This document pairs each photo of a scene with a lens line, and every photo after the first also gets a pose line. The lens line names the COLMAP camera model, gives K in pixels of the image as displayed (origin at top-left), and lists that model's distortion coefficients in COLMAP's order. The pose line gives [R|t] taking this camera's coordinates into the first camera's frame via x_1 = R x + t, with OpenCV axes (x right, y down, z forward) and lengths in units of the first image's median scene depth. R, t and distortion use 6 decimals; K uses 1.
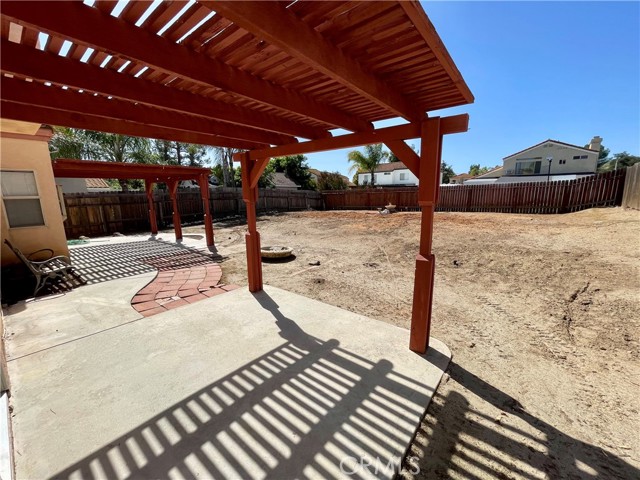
lens RADIAL K [[257.6, 0, 319.6], [0, 257.6, 242.5], [0, 0, 1]] dist [0.002290, 0.000334]
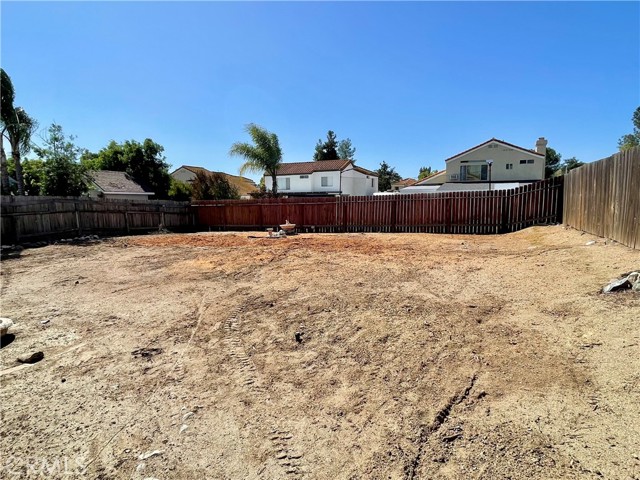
lens RADIAL K [[377.5, 0, 320.2], [0, 377.5, 237.7], [0, 0, 1]] dist [0.007035, -0.002824]
pose [[0.967694, -0.021143, 0.251238, 0.117741], [0.045742, 0.994663, -0.092478, -0.017842], [-0.247942, 0.100983, 0.963497, 0.061608]]
